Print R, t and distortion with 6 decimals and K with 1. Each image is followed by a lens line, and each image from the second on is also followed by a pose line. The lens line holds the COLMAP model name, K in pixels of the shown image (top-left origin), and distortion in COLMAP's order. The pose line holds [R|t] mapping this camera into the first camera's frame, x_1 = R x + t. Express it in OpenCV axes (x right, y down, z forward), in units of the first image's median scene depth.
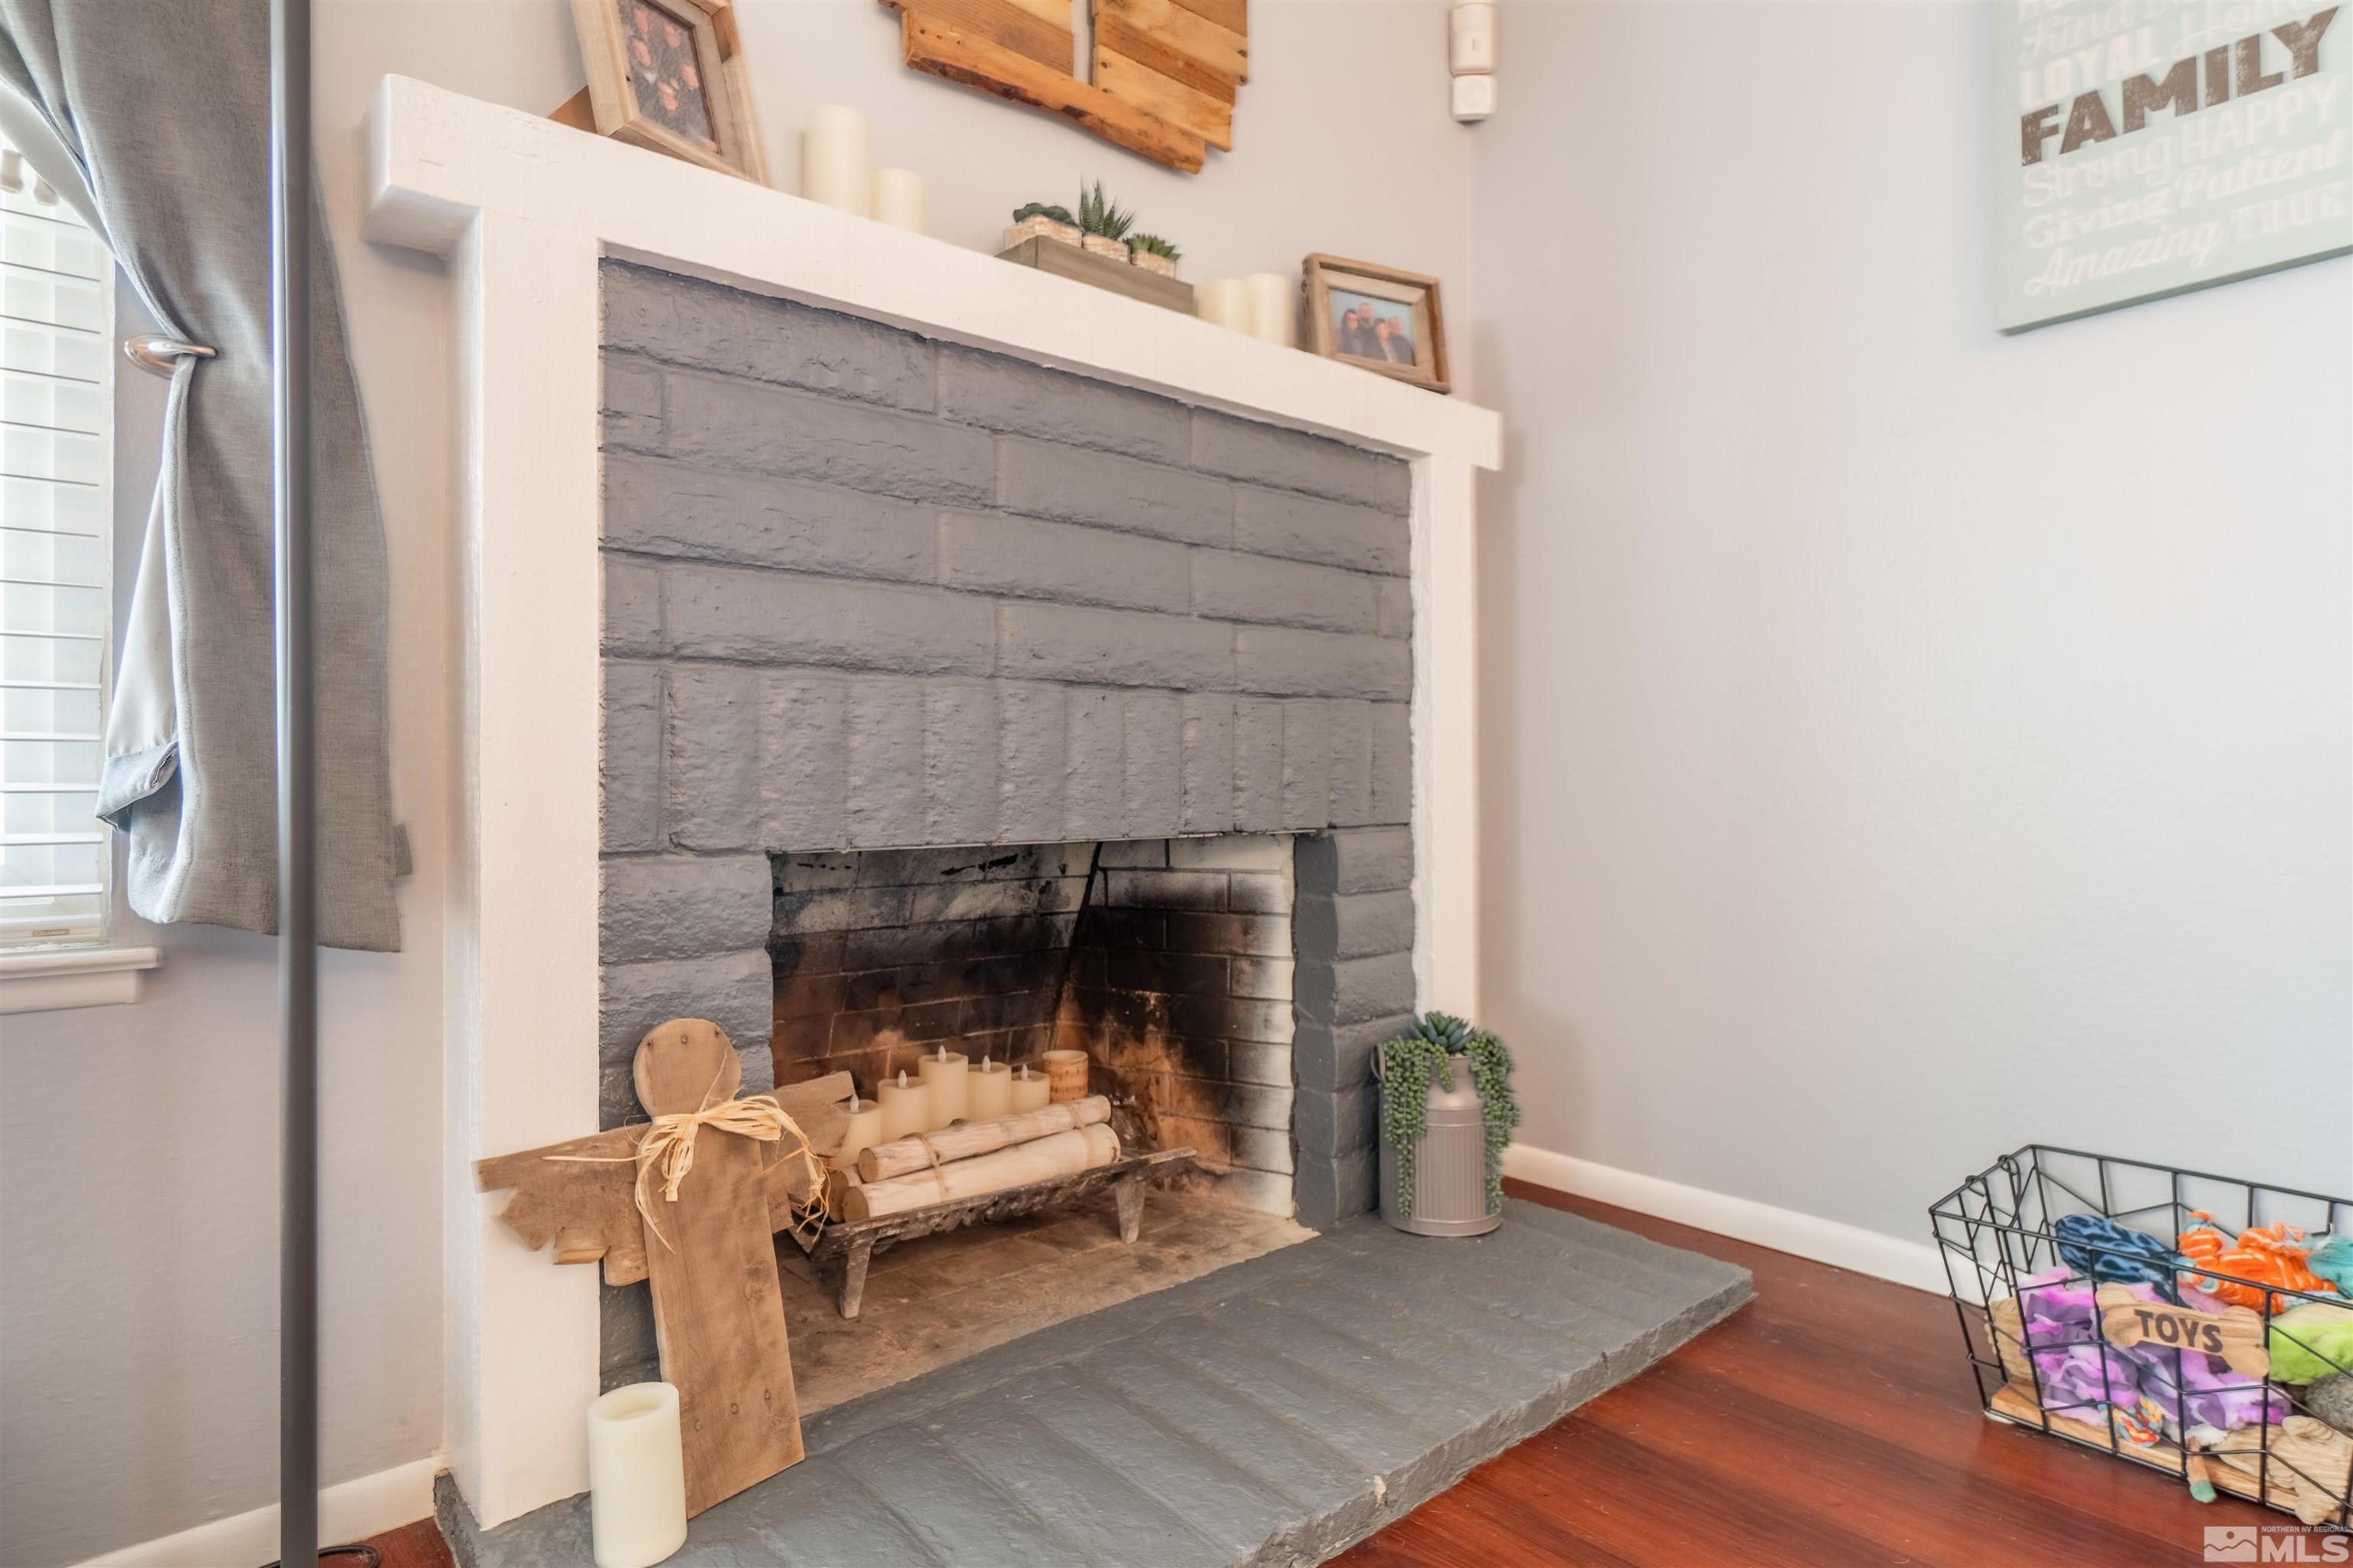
lens RADIAL K [[1295.4, 0, 1176.5], [0, 1295.4, 784.0], [0, 0, 1]] dist [-0.003558, -0.000728]
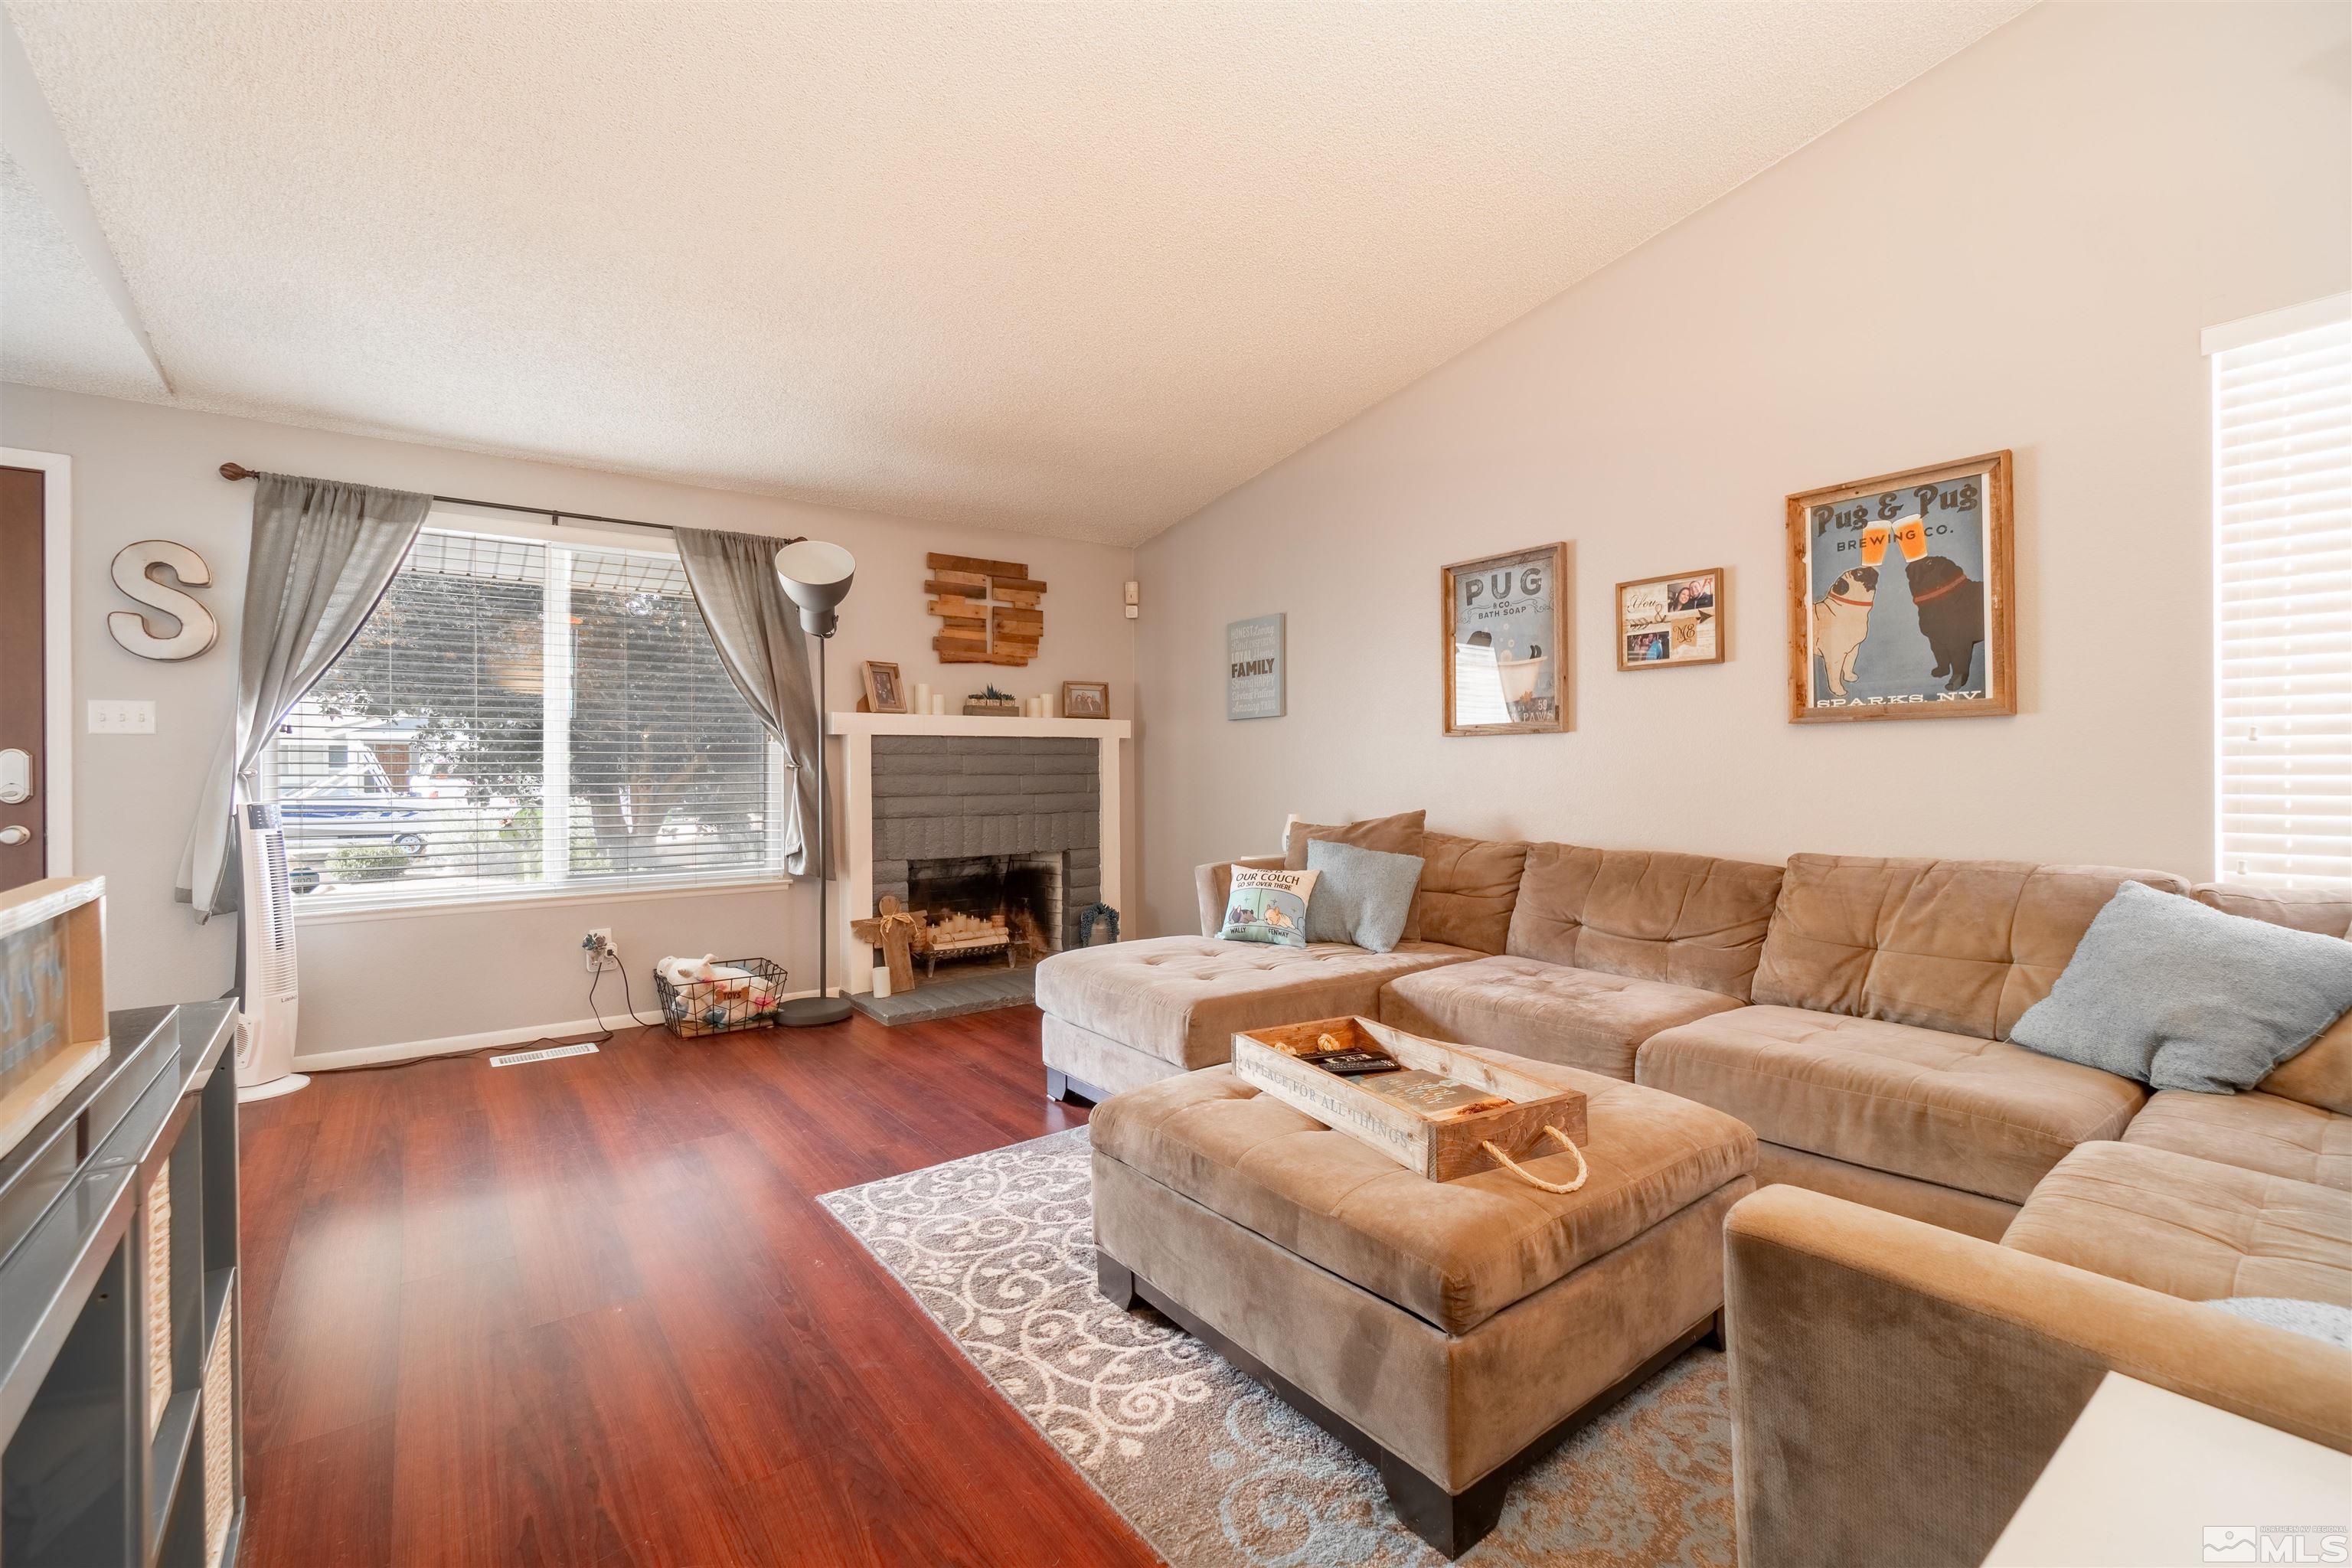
lens RADIAL K [[1017.5, 0, 1176.0], [0, 1017.5, 784.0], [0, 0, 1]] dist [0.001163, 0.000070]
pose [[0.997588, -0.001783, -0.069385, 0.666105], [0.002576, 0.999932, 0.011342, -0.192369], [0.069360, -0.011493, 0.997525, -1.897268]]
